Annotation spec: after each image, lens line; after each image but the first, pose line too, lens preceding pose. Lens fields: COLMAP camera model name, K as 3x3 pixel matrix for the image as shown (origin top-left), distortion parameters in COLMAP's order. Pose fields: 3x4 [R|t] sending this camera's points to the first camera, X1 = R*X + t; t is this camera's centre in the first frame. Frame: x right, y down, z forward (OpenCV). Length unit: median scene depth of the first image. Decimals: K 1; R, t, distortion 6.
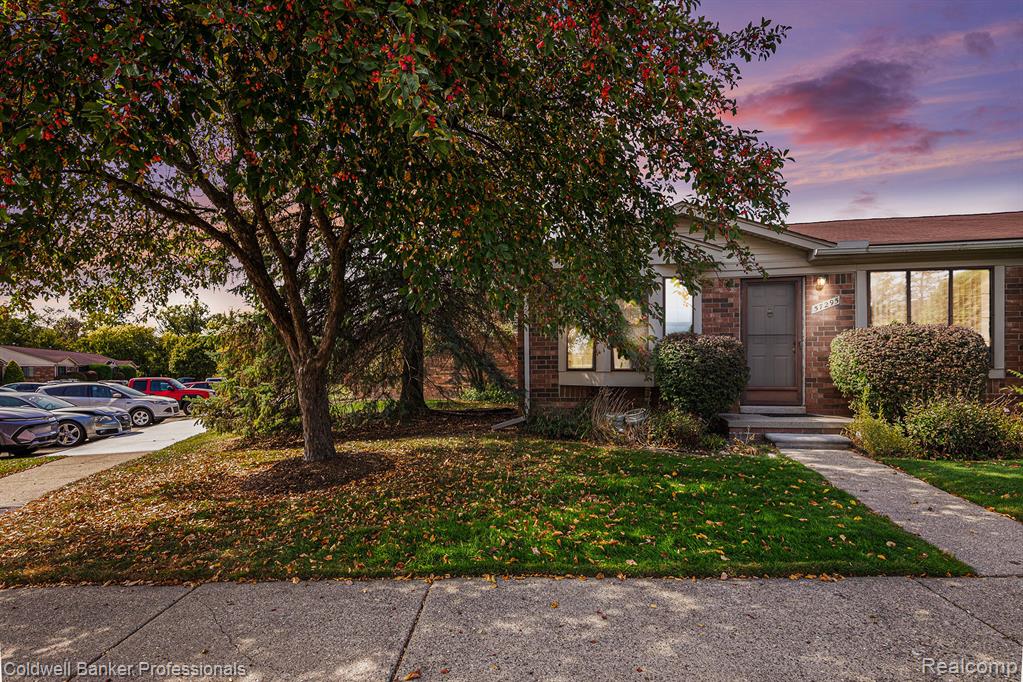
lens RADIAL K [[475.0, 0, 505.3], [0, 475.0, 363.8], [0, 0, 1]] dist [-0.003989, -0.000082]
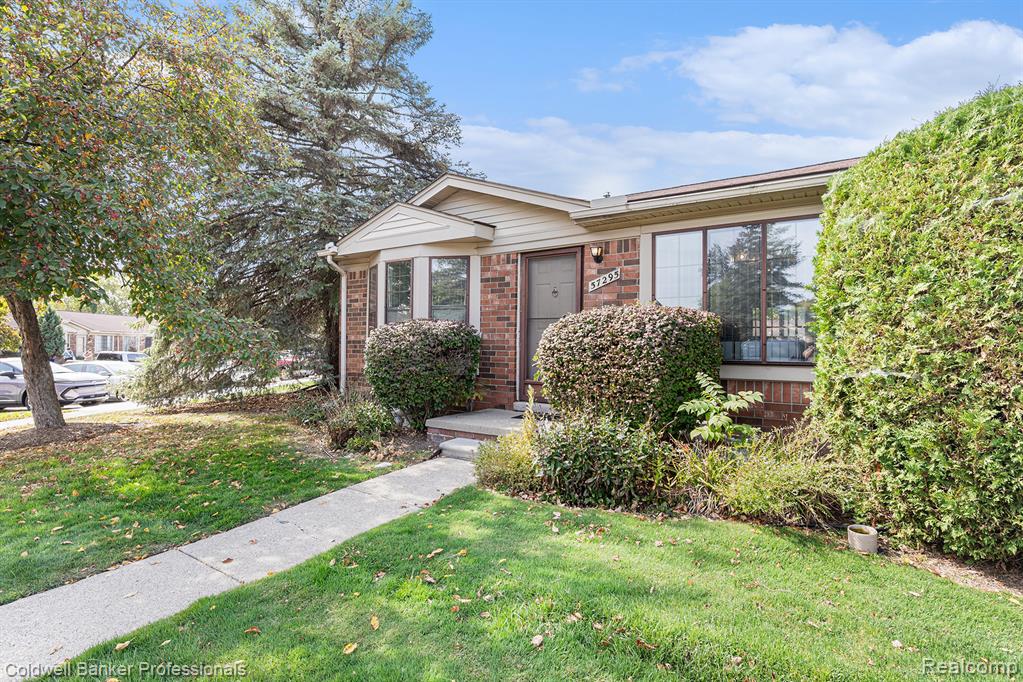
lens RADIAL K [[475.0, 0, 509.9], [0, 475.0, 326.2], [0, 0, 1]] dist [-0.003989, -0.000082]
pose [[0.929713, 0.000823, -0.368284, 0.797462], [-0.009751, 0.999702, -0.022382, -0.028686], [0.368156, 0.024400, 0.929444, 0.203530]]
